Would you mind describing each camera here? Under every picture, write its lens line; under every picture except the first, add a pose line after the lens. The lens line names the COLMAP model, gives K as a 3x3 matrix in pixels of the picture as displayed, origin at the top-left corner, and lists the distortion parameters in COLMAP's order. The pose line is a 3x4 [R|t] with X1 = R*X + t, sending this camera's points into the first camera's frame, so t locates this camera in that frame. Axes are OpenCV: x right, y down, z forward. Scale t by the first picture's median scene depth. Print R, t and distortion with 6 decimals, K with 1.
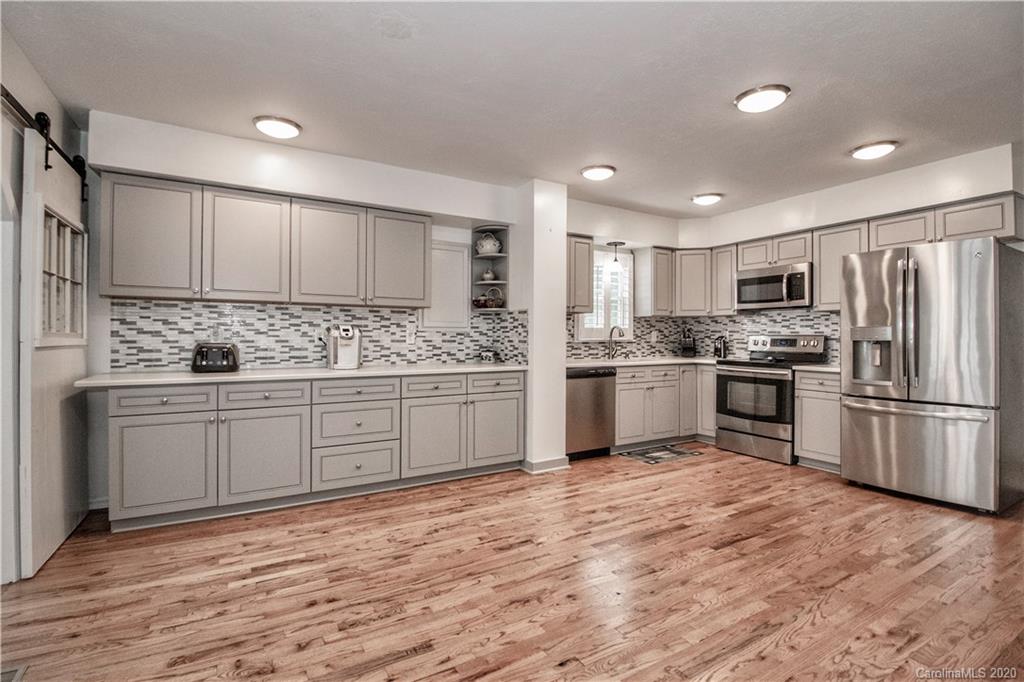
lens RADIAL K [[488.4, 0, 504.2], [0, 488.4, 336.1], [0, 0, 1]] dist [-0.011317, -0.006207]
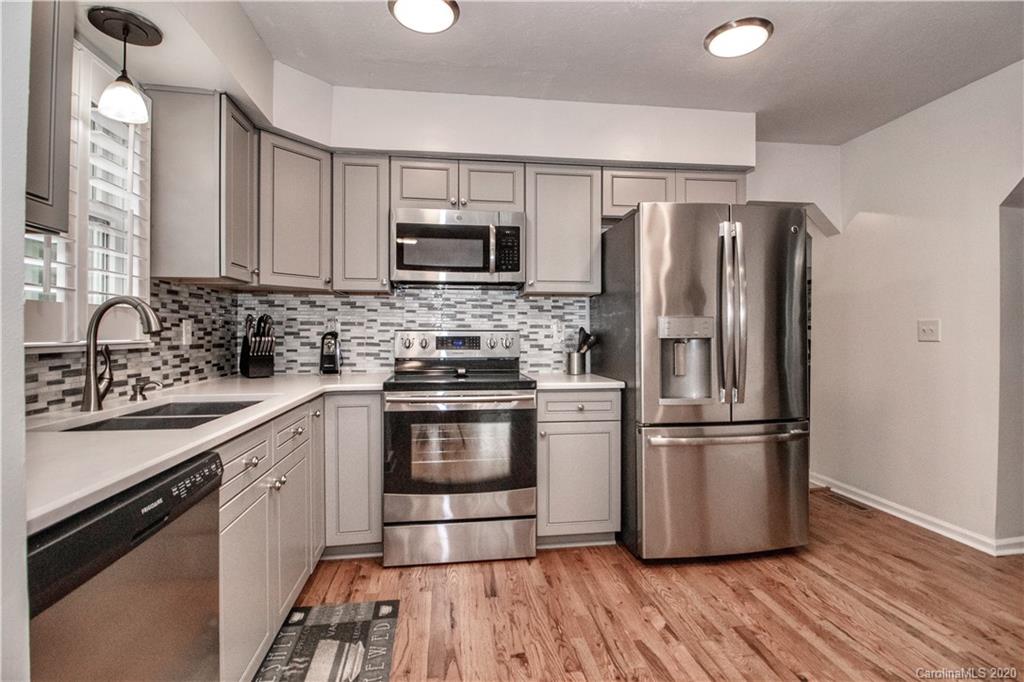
lens RADIAL K [[488.4, 0, 525.6], [0, 488.4, 333.0], [0, 0, 1]] dist [-0.011317, -0.006207]
pose [[0.359965, -0.001614, 0.932964, 0.045188], [0.000391, 0.999999, 0.001579, 0.000605], [-0.932966, -0.000203, 0.359965, 0.716637]]
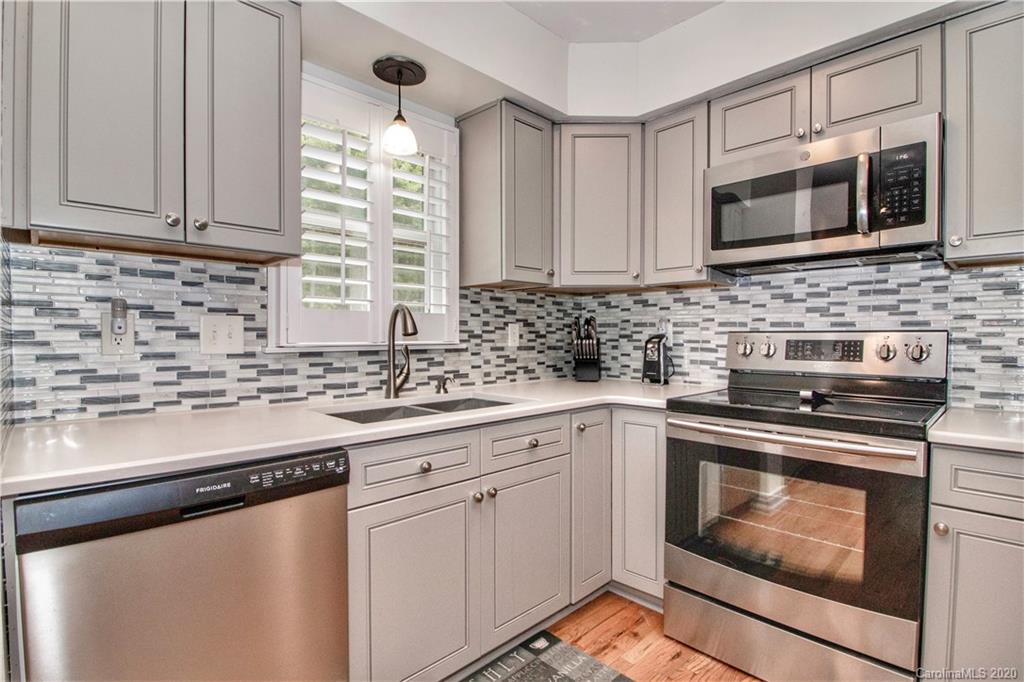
lens RADIAL K [[488.4, 0, 507.7], [0, 488.4, 350.0], [0, 0, 1]] dist [-0.011317, -0.006207]
pose [[0.971762, -0.007959, 0.235830, 0.238618], [0.001736, 0.999645, 0.026584, 0.002560], [-0.235958, -0.025424, 0.971431, 0.689678]]
